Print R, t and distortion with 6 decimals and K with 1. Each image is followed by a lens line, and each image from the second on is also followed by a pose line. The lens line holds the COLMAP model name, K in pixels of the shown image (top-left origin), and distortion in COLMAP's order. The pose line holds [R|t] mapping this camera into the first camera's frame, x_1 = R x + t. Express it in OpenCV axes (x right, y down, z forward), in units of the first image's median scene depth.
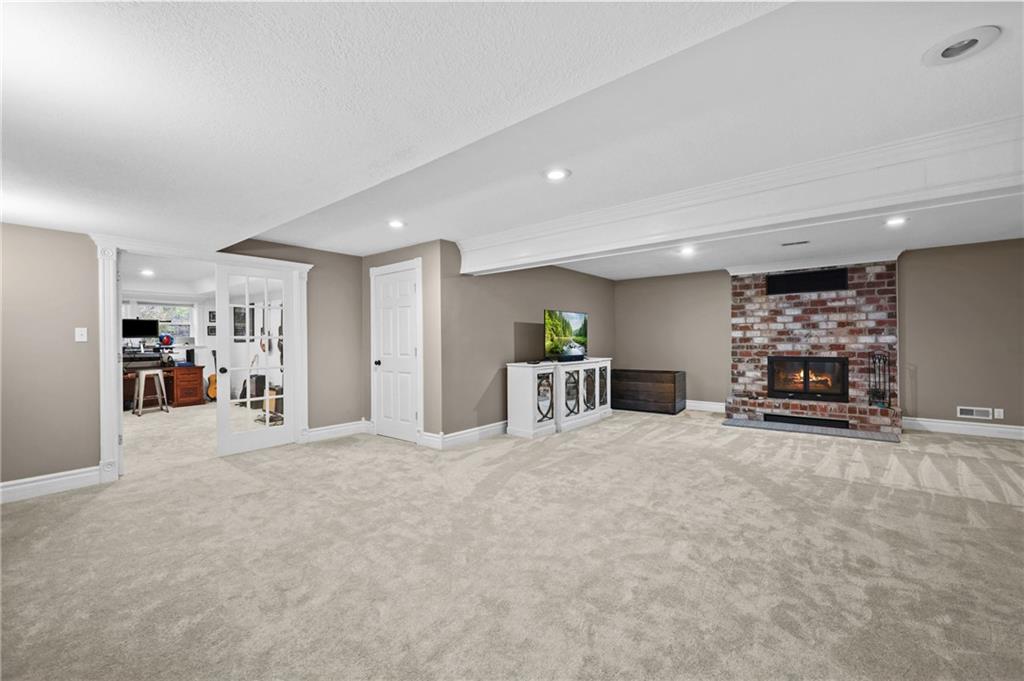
lens RADIAL K [[408.7, 0, 532.4], [0, 408.7, 336.9], [0, 0, 1]] dist [-0.000066, -0.000058]
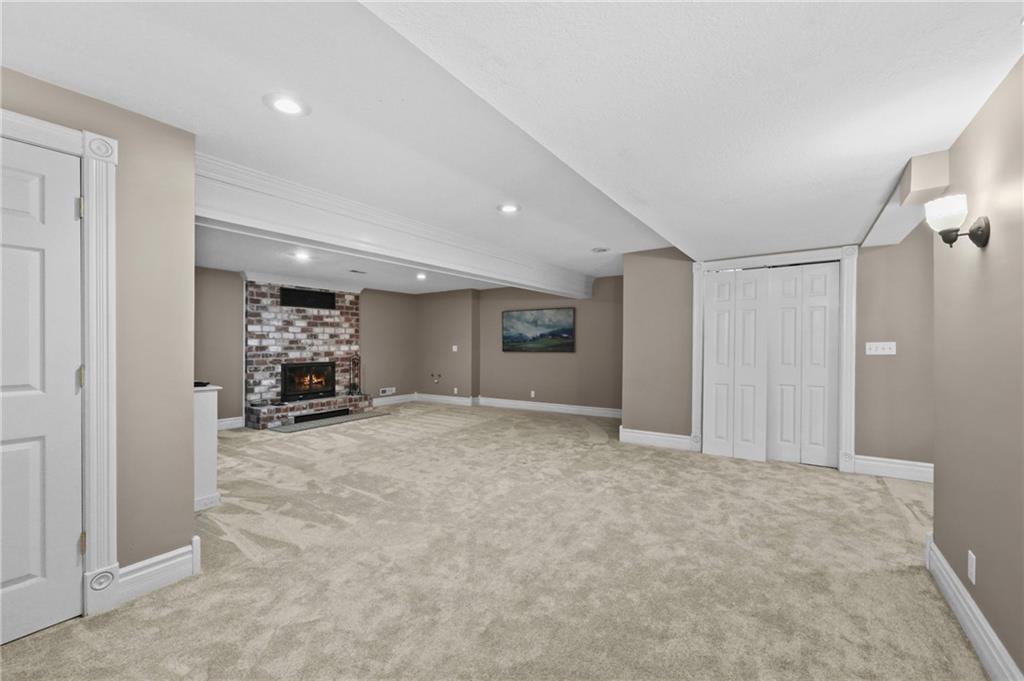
lens RADIAL K [[408.7, 0, 502.4], [0, 408.7, 348.4], [0, 0, 1]] dist [-0.000066, -0.000058]
pose [[-0.017928, 0.002218, 0.999837, -0.524585], [-0.002787, 0.999994, -0.002268, 0.008795], [-0.999835, -0.002828, -0.017922, 0.475620]]
